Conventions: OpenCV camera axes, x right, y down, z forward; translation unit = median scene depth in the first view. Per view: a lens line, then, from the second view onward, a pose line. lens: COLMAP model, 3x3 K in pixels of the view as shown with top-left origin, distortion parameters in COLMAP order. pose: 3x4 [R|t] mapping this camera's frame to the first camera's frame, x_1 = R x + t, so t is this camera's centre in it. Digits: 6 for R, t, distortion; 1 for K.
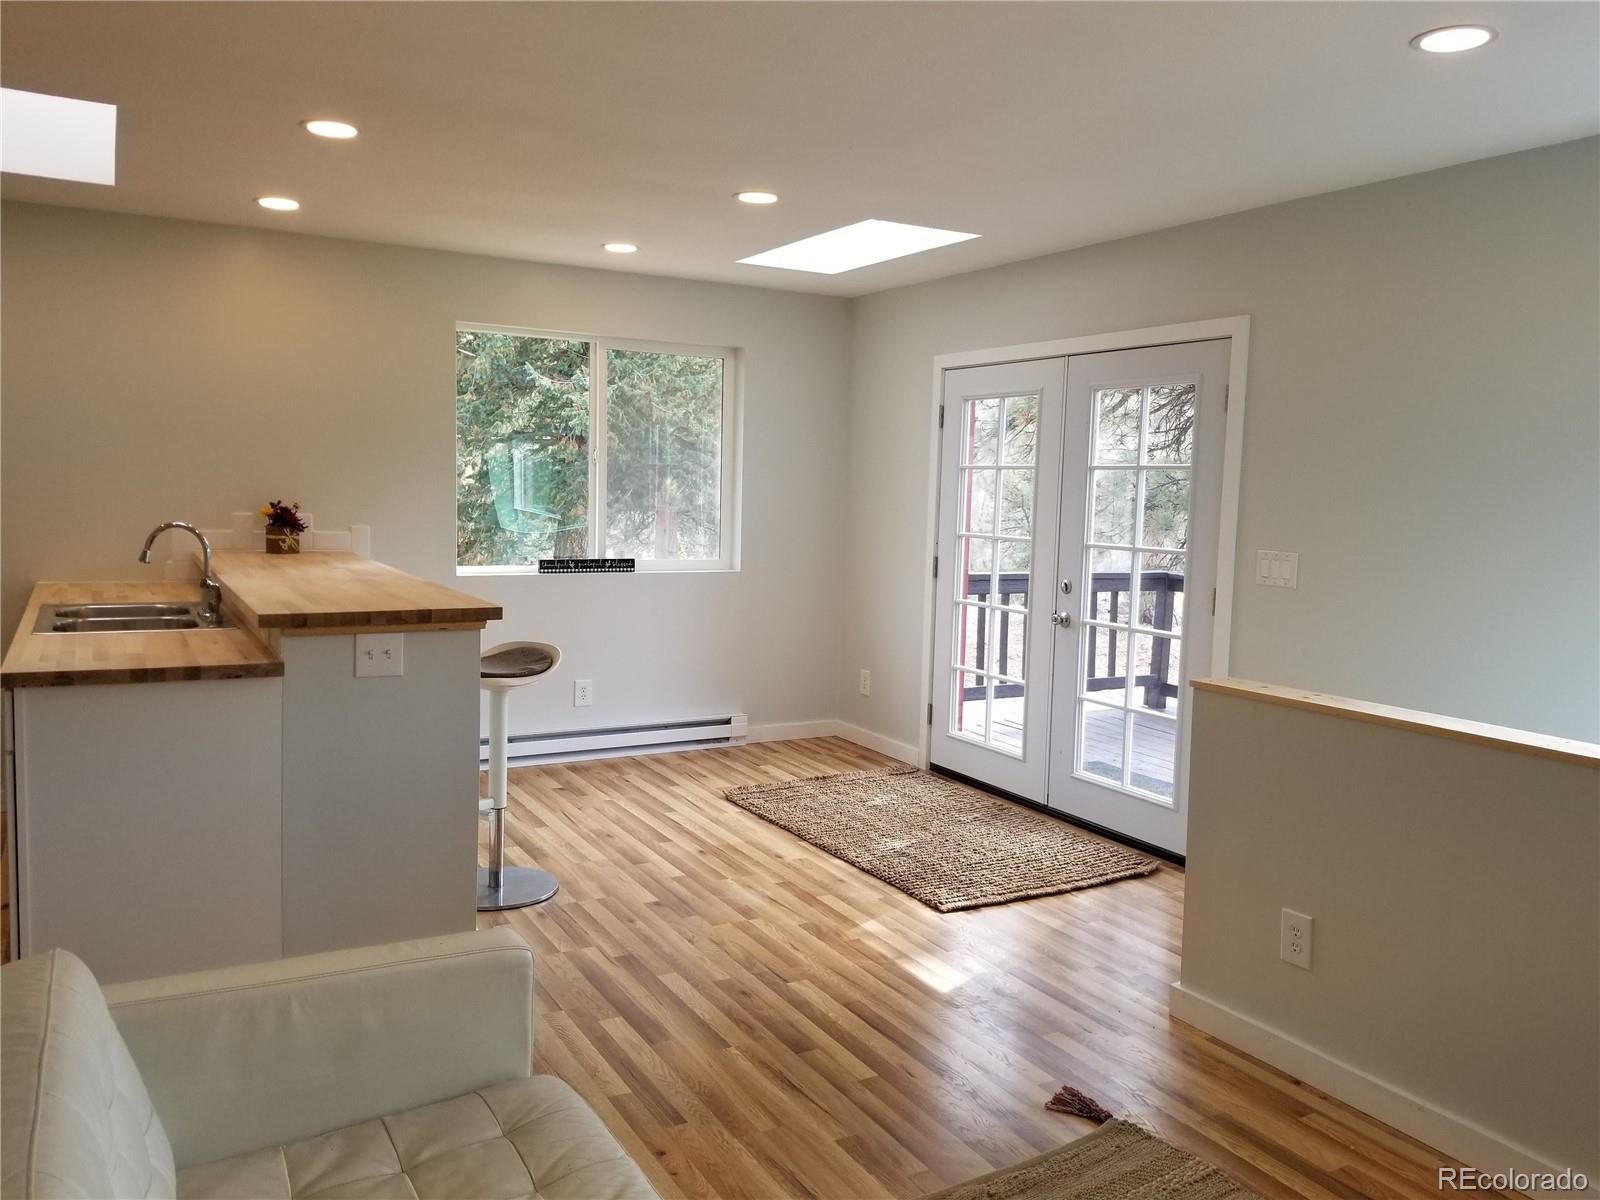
lens RADIAL K [[1229.8, 0, 816.1], [0, 1229.8, 598.6], [0, 0, 1]] dist [0.049325, -0.070983]
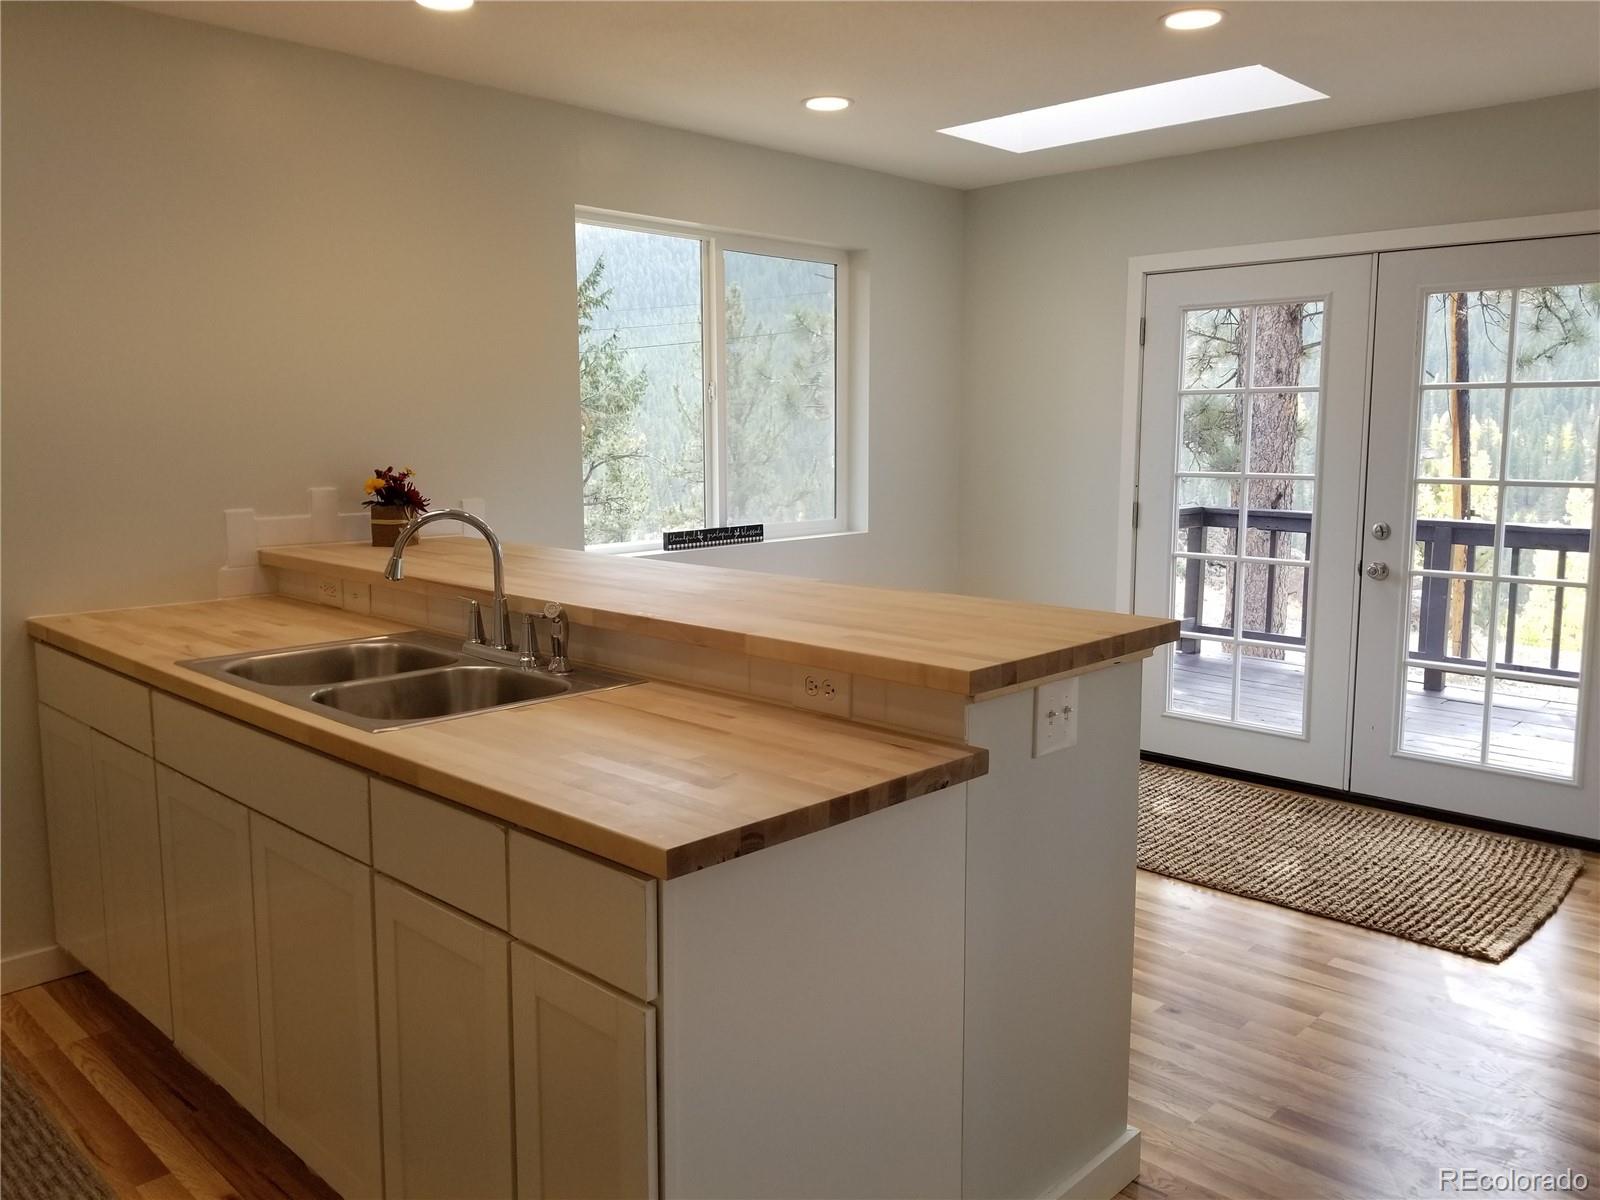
lens RADIAL K [[1241.8, 0, 798.1], [0, 1241.8, 582.4], [0, 0, 1]] dist [0.026597, -0.066425]
pose [[0.961866, -0.065724, 0.265507, -0.434974], [0.056802, 0.997537, 0.041152, -0.034718], [-0.267558, -0.024502, 0.963230, 0.316688]]
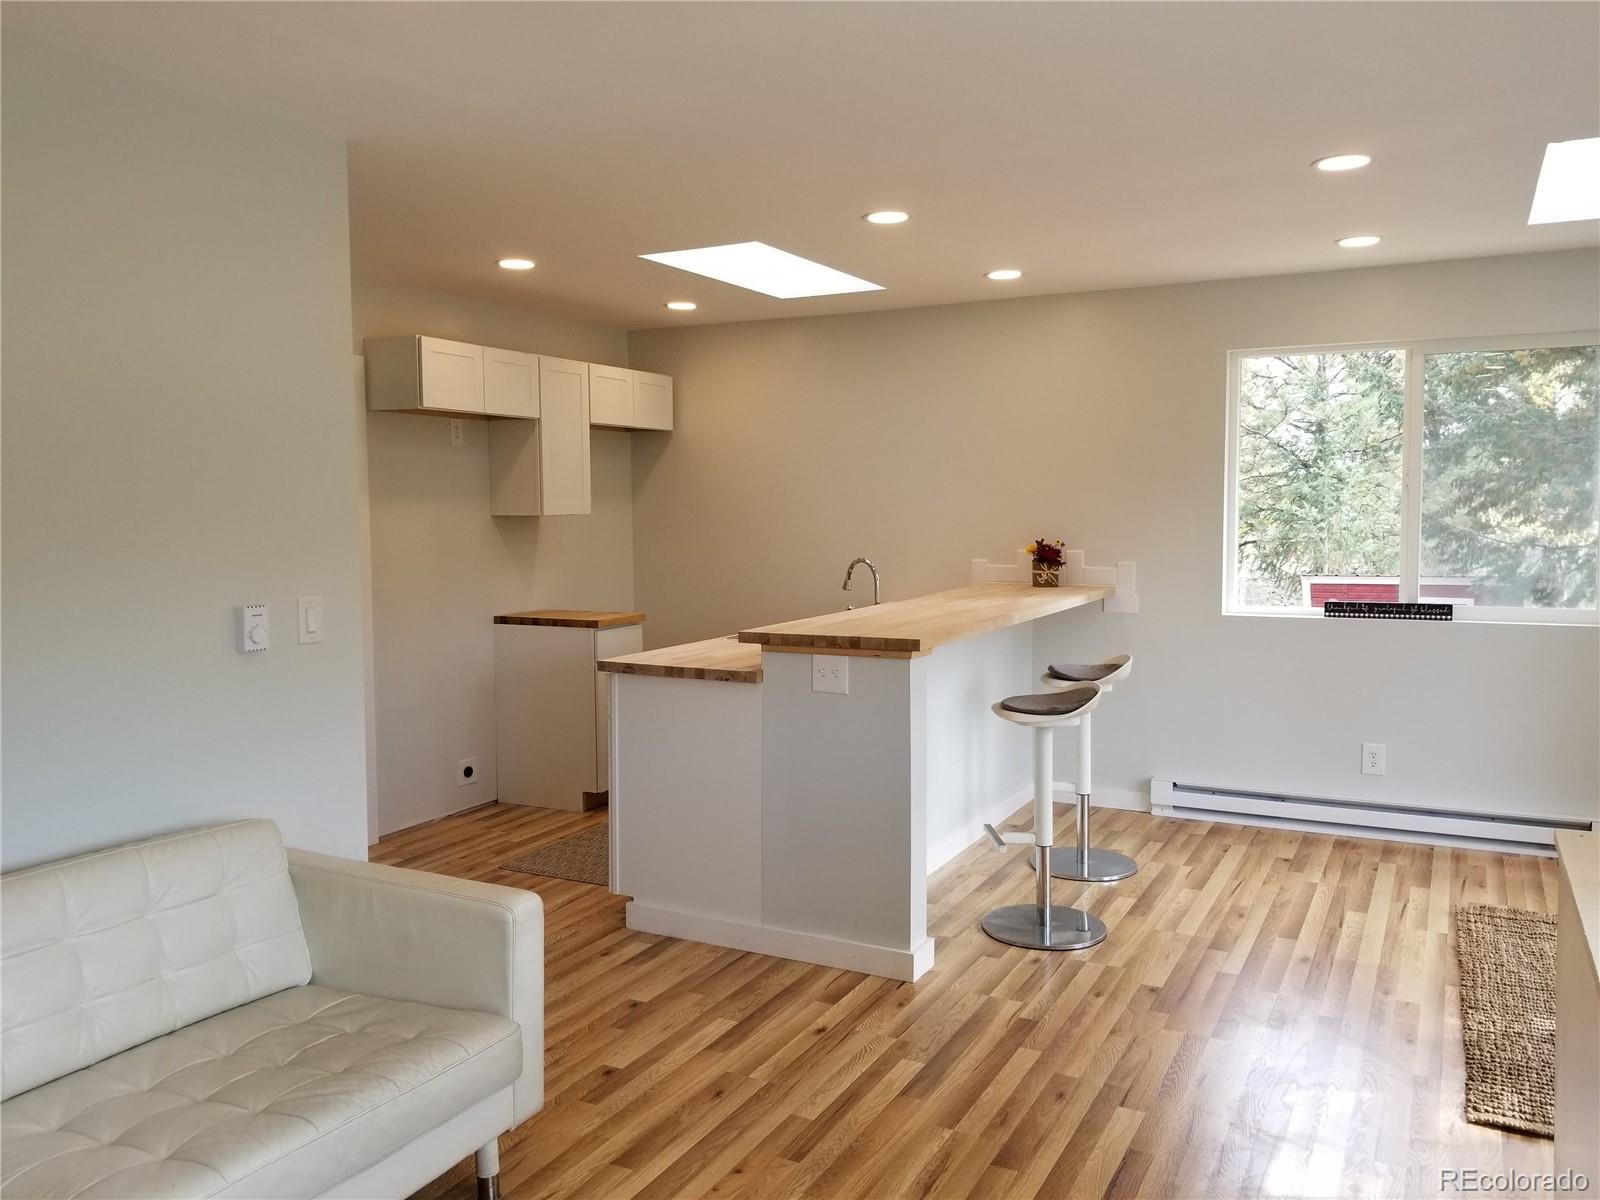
lens RADIAL K [[1241.8, 0, 798.1], [0, 1241.8, 582.4], [0, 0, 1]] dist [0.026597, -0.066425]
pose [[0.535510, 0.021059, -0.844266, 0.411249], [-0.057186, 0.998299, -0.011372, -0.016661], [0.842590, 0.054369, 0.535804, 0.247430]]
